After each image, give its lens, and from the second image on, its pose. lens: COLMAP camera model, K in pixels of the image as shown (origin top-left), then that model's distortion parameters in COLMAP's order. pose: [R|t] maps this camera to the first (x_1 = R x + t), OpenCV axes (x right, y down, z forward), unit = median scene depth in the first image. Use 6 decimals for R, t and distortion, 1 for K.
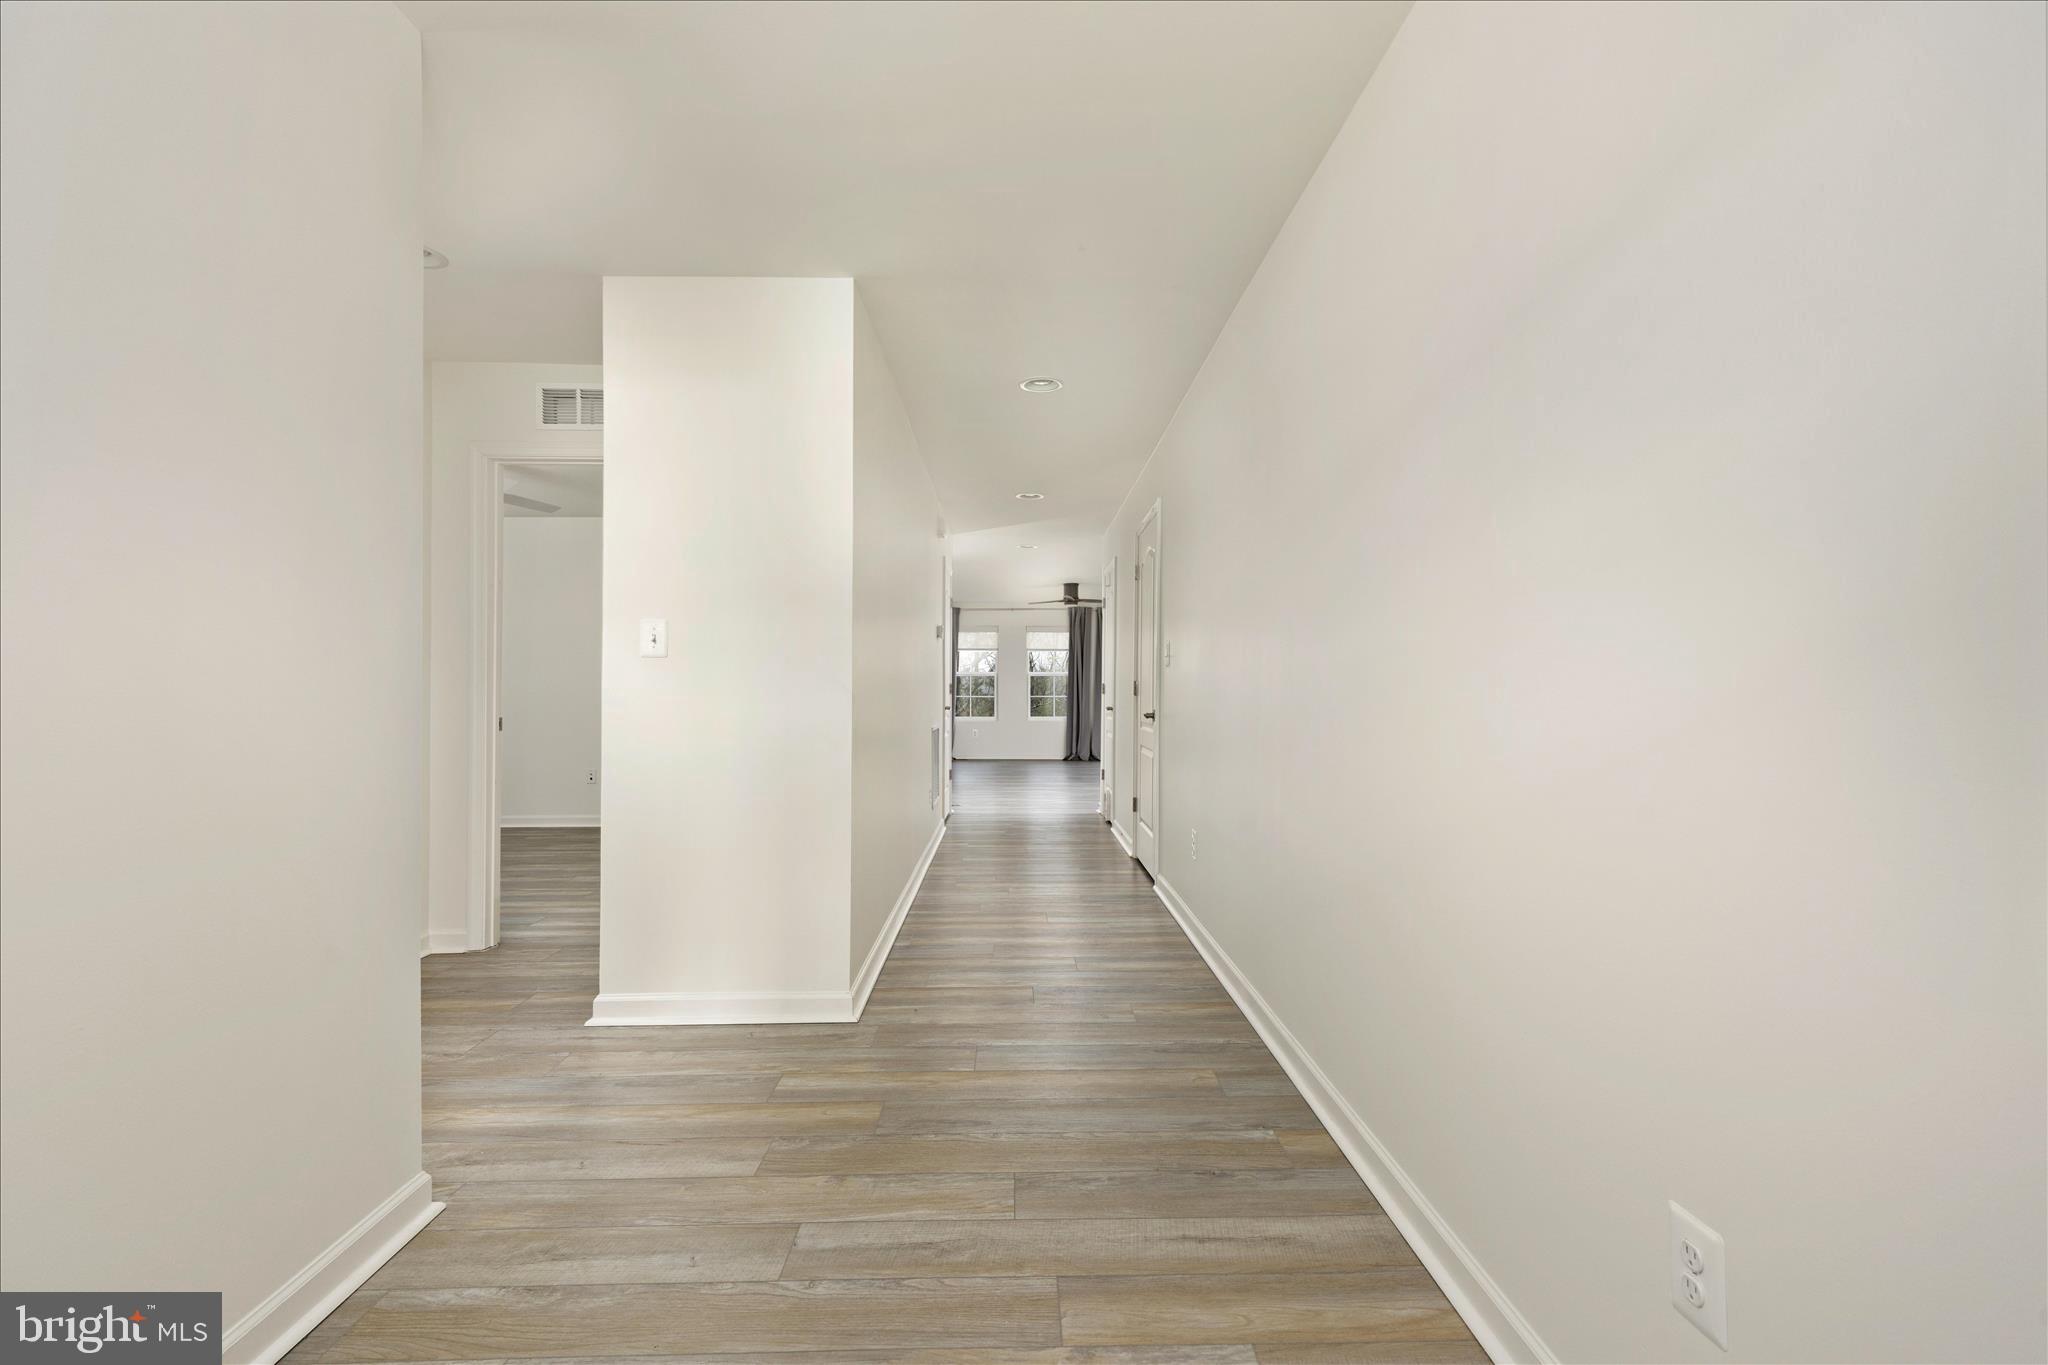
lens RADIAL K [[915.5, 0, 1025.4], [0, 915.5, 686.9], [0, 0, 1]] dist [0.000404, 0.000049]
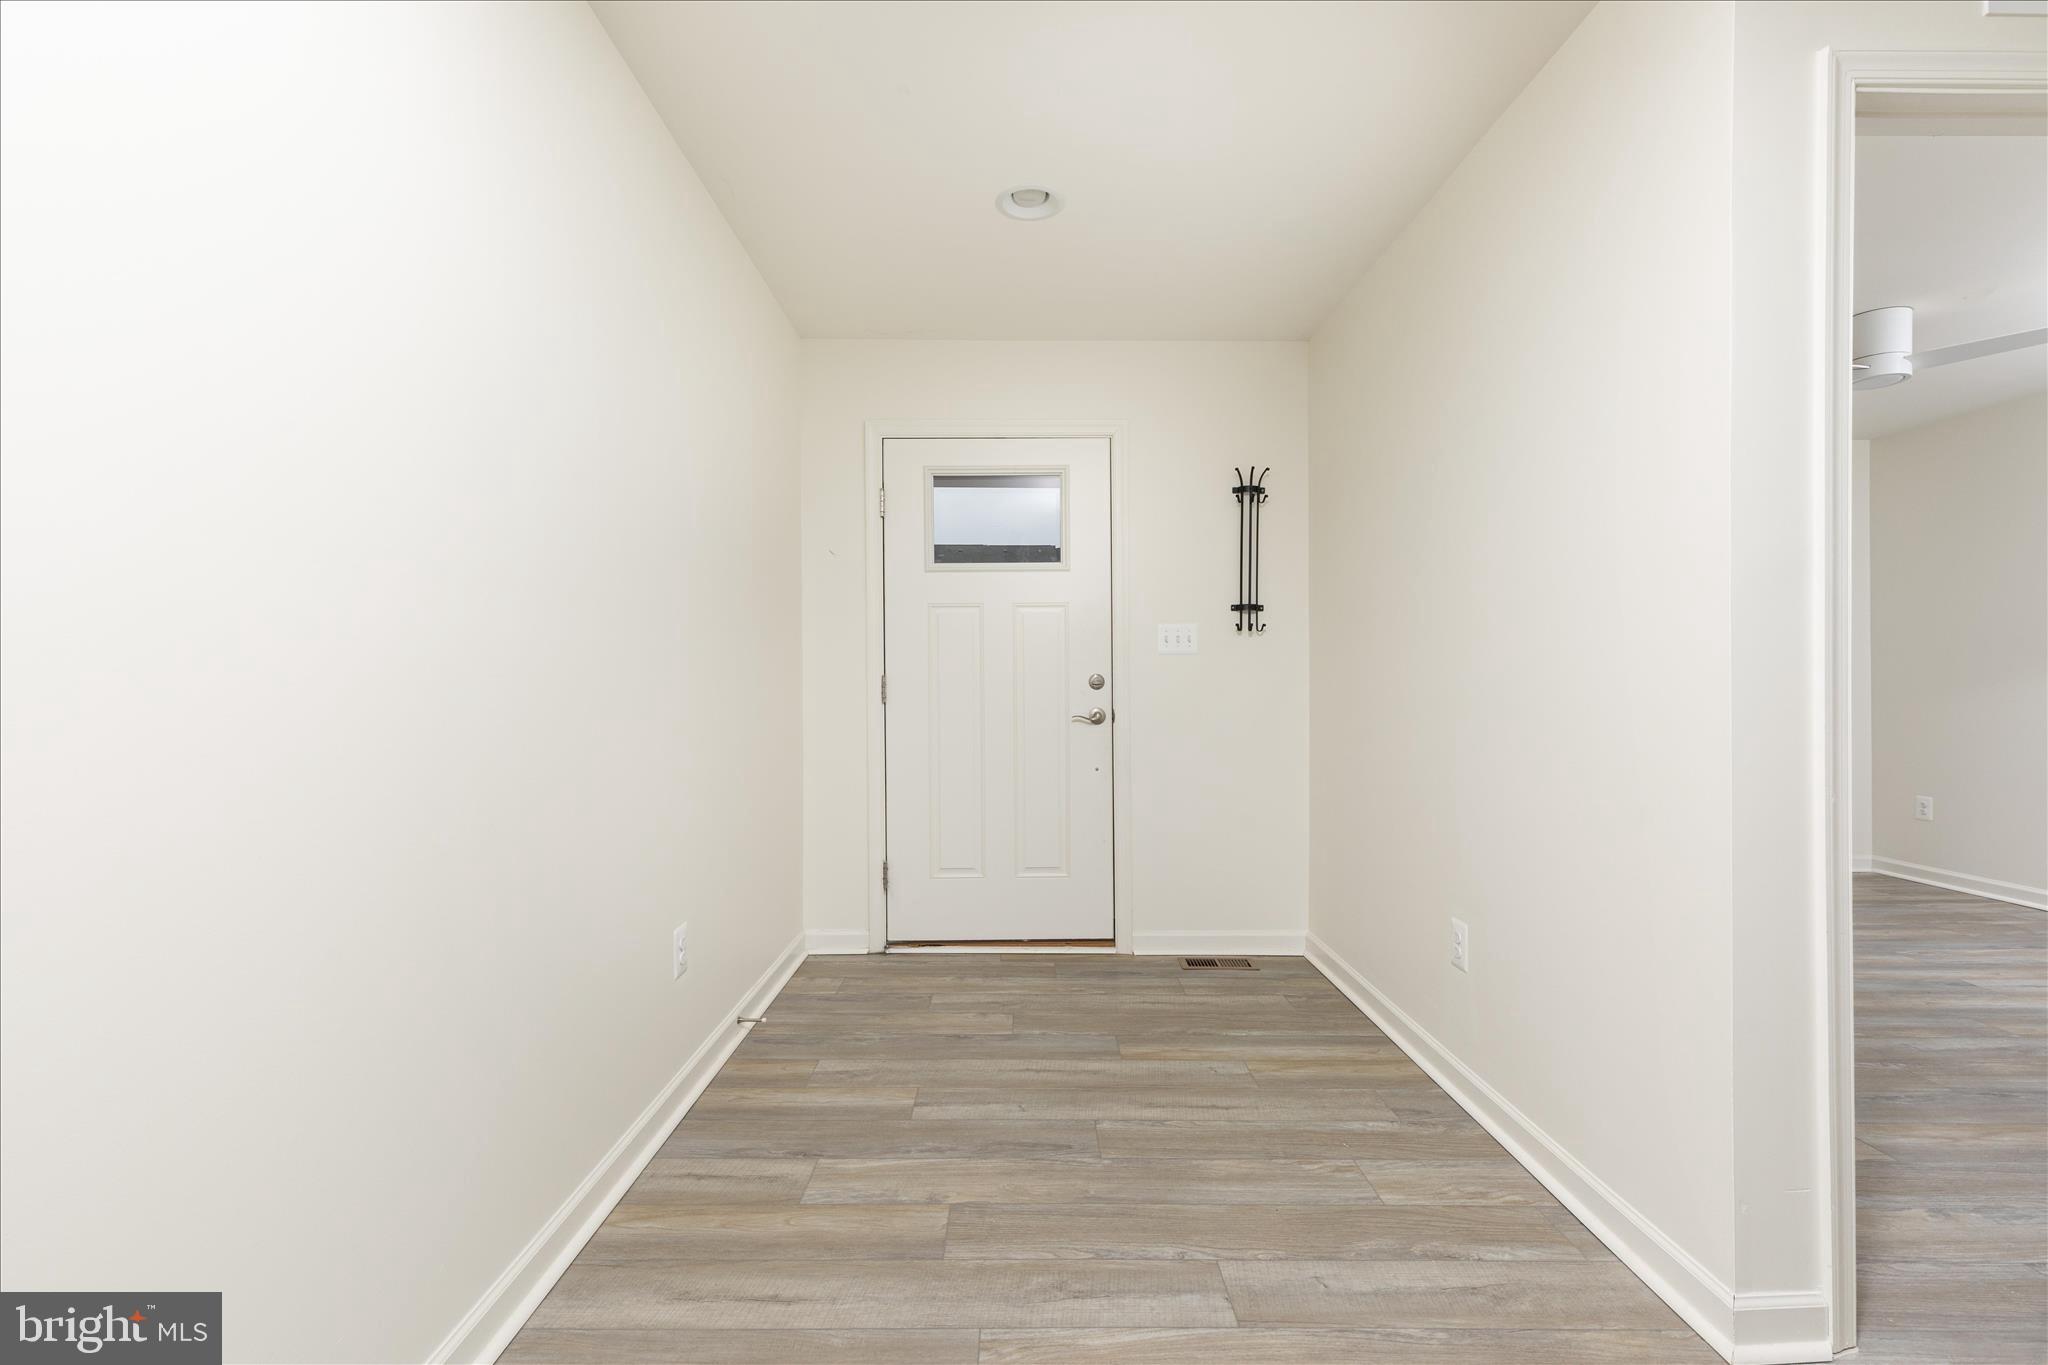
lens RADIAL K [[915.5, 0, 1022.5], [0, 915.5, 685.0], [0, 0, 1]] dist [0.000404, 0.000049]
pose [[-0.999939, 0.001736, 0.010916, -0.064189], [0.001672, 0.999981, -0.005878, 0.012350], [-0.010926, -0.005859, -0.999923, 1.964890]]
